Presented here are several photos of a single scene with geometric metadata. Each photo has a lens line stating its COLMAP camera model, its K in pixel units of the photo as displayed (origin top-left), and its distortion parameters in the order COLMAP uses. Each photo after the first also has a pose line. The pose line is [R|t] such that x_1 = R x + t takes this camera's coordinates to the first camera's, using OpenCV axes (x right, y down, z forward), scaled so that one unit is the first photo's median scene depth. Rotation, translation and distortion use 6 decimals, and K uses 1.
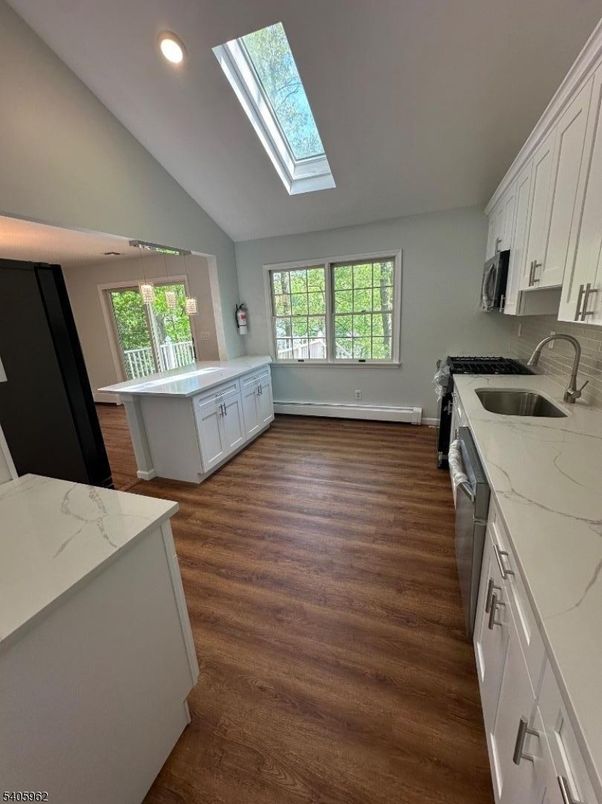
lens RADIAL K [[317.2, 0, 303.5], [0, 317.2, 400.8], [0, 0, 1]] dist [-0.000793, 0.000018]
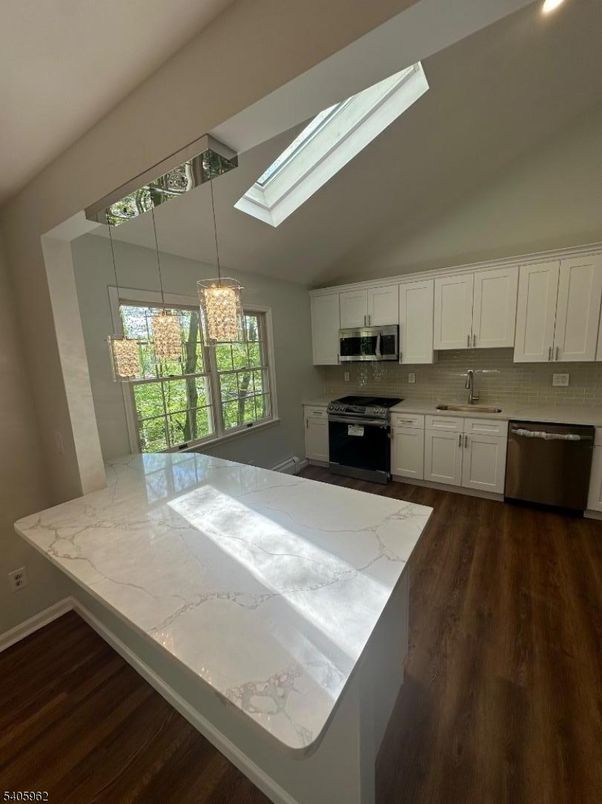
lens RADIAL K [[317.2, 0, 306.6], [0, 317.2, 399.3], [0, 0, 1]] dist [-0.000793, 0.000018]
pose [[0.206087, -0.118474, 0.971335, -0.613599], [0.293376, 0.954461, 0.054171, -0.202207], [-0.933519, 0.273803, 0.231460, 0.680266]]
